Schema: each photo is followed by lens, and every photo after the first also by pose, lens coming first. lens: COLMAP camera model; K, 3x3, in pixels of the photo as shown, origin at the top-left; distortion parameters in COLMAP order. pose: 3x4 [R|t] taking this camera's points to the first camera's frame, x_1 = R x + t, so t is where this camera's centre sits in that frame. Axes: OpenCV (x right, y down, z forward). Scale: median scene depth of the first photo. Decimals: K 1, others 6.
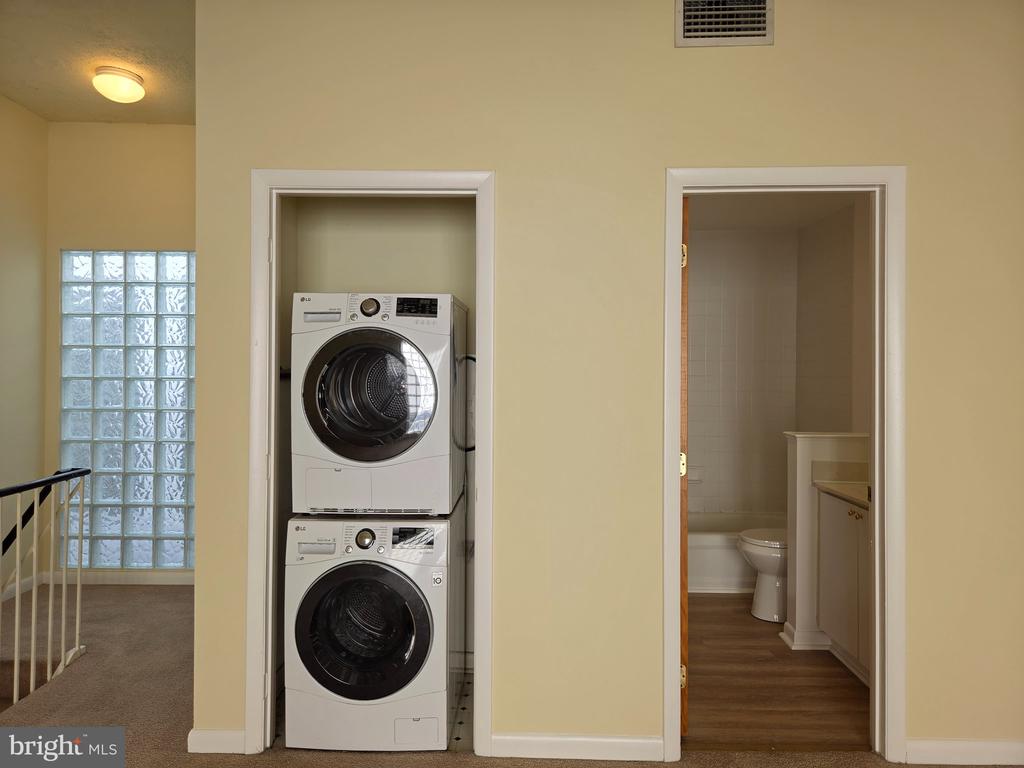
lens RADIAL K [[690.2, 0, 506.0], [0, 690.2, 376.2], [0, 0, 1]] dist [0.067760, -0.055069]
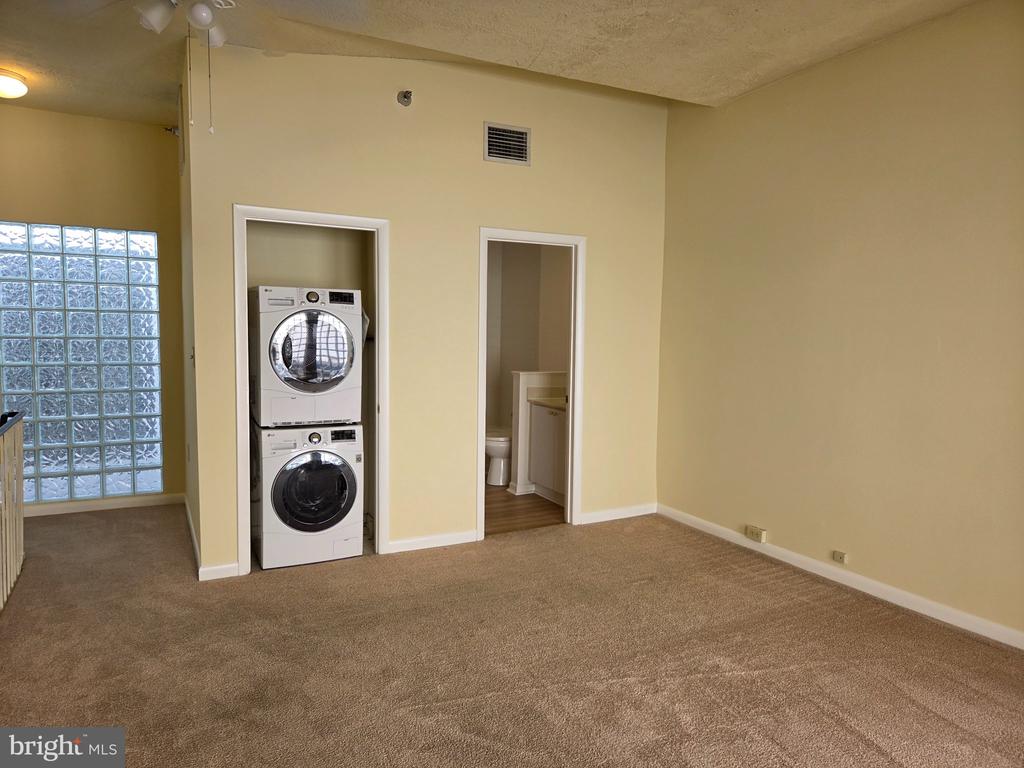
lens RADIAL K [[690.2, 0, 512.7], [0, 690.2, 384.6], [0, 0, 1]] dist [0.067760, -0.055069]
pose [[0.876573, -0.032056, 0.480200, -0.562383], [-0.007266, 0.996784, 0.079804, -0.028282], [-0.481214, -0.073443, 0.873521, -0.644369]]
